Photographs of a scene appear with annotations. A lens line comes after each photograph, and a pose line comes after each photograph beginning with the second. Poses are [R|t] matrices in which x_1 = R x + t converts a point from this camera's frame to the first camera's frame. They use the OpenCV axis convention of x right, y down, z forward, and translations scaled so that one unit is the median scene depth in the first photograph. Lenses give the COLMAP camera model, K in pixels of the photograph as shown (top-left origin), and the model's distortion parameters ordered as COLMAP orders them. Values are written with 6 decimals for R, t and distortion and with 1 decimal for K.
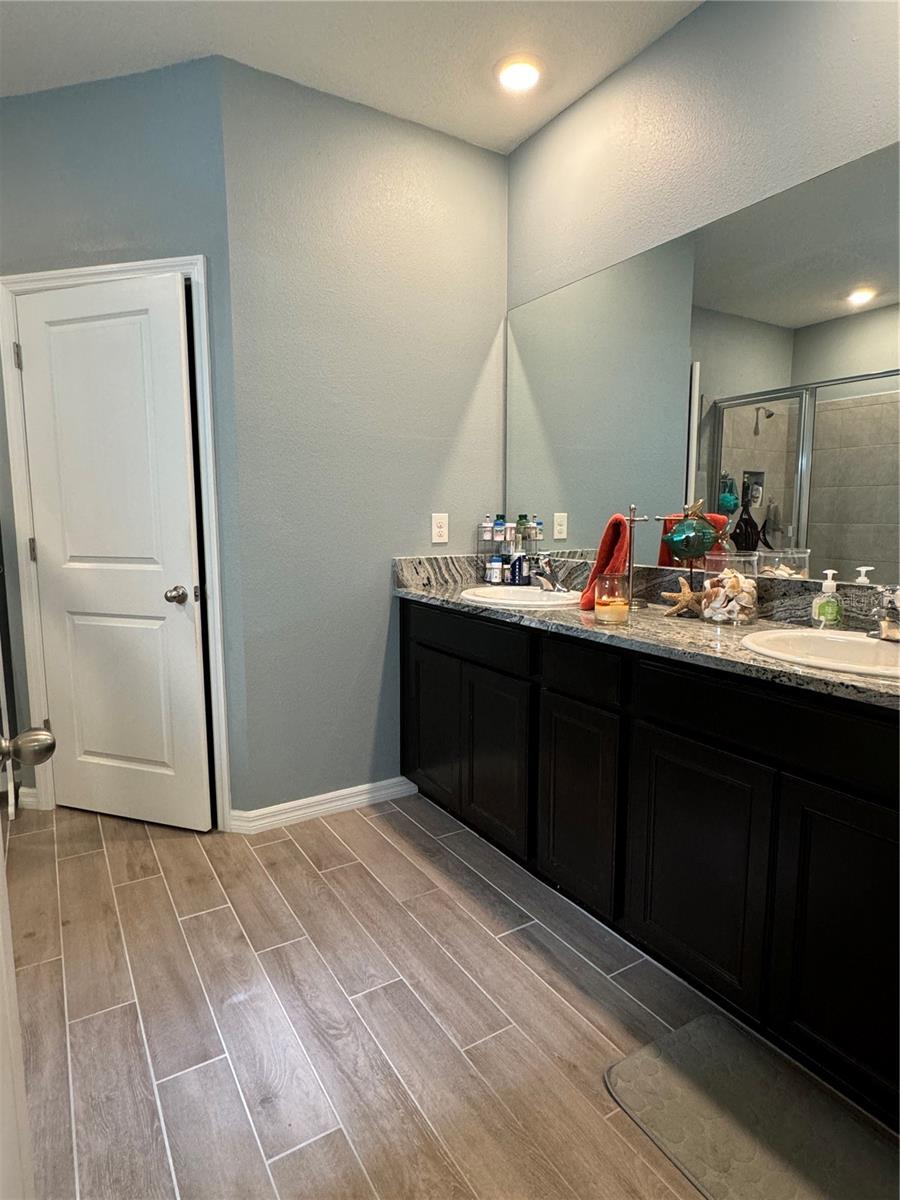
lens RADIAL K [[673.6, 0, 449.6], [0, 673.6, 595.5], [0, 0, 1]] dist [-0.008031, -0.001402]
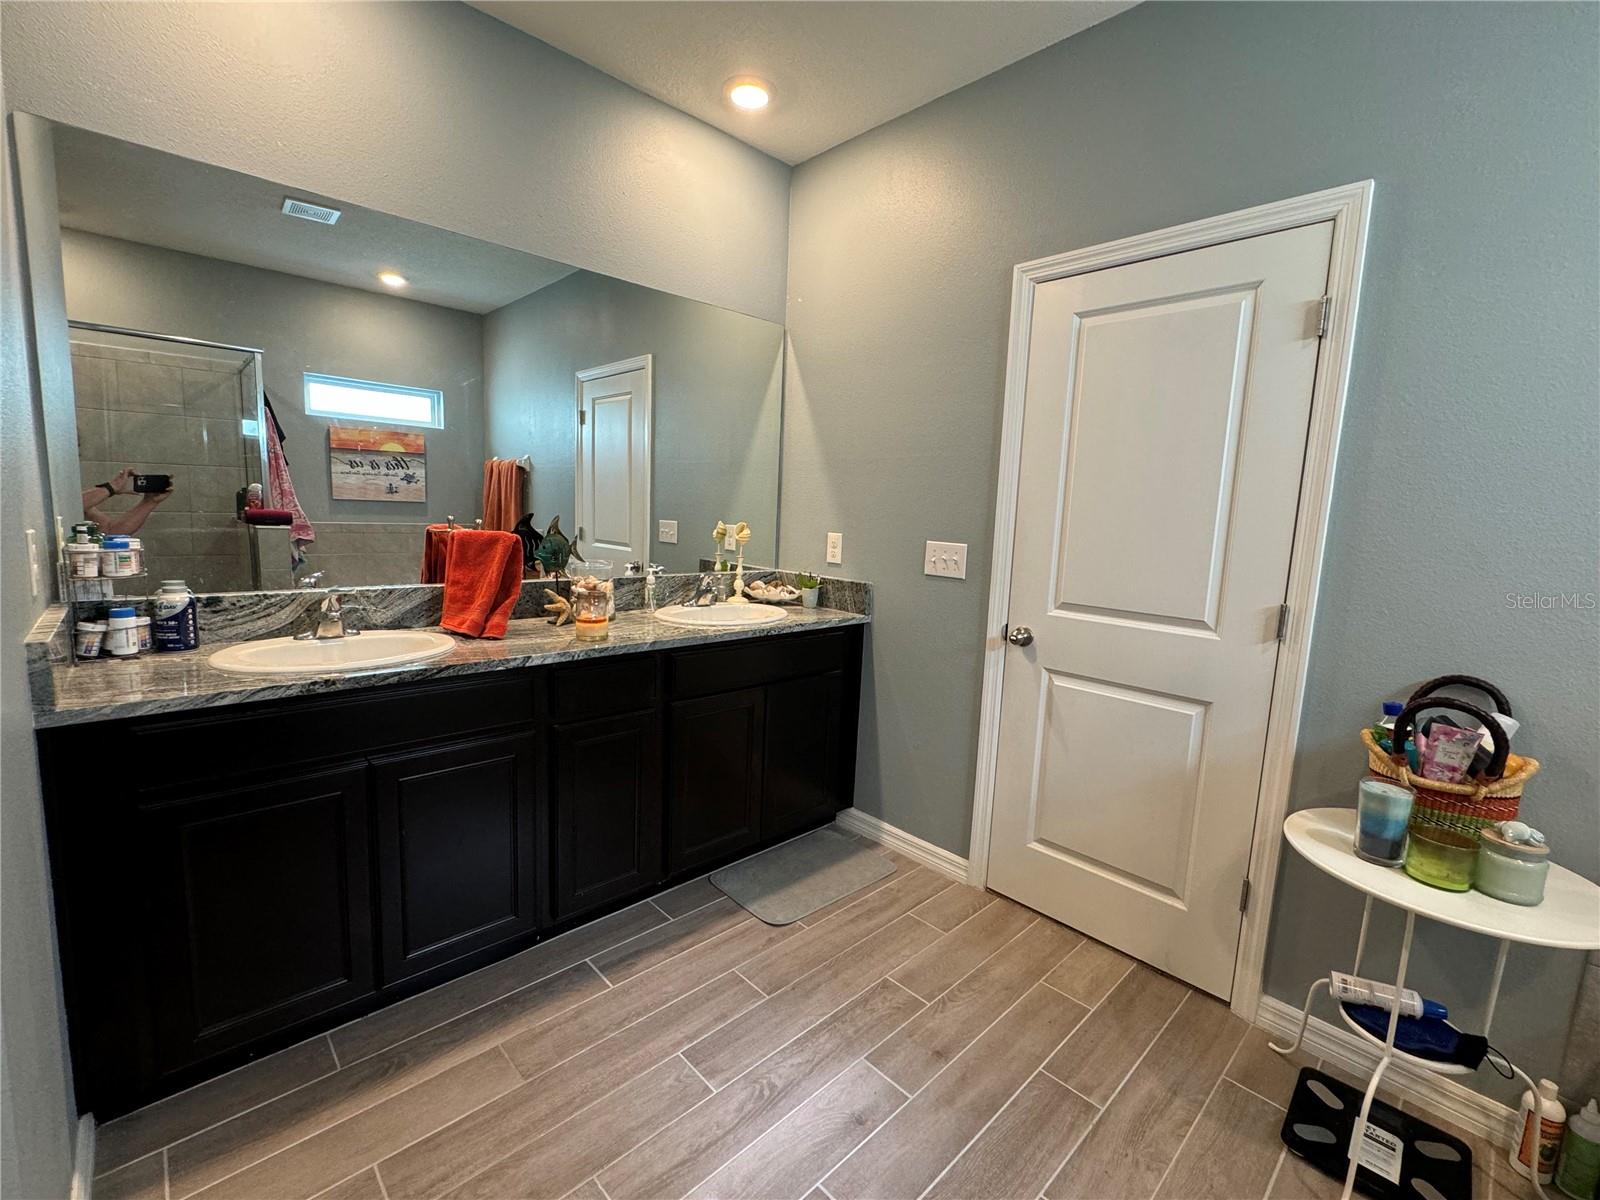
lens RADIAL K [[696.0, 0, 798.1], [0, 696.0, 602.3], [0, 0, 1]] dist [-0.016887, -0.000227]
pose [[-0.218222, -0.141278, 0.965619, -0.957533], [0.075792, 0.984024, 0.161099, -0.181226], [-0.972952, 0.108341, -0.204028, 0.996348]]
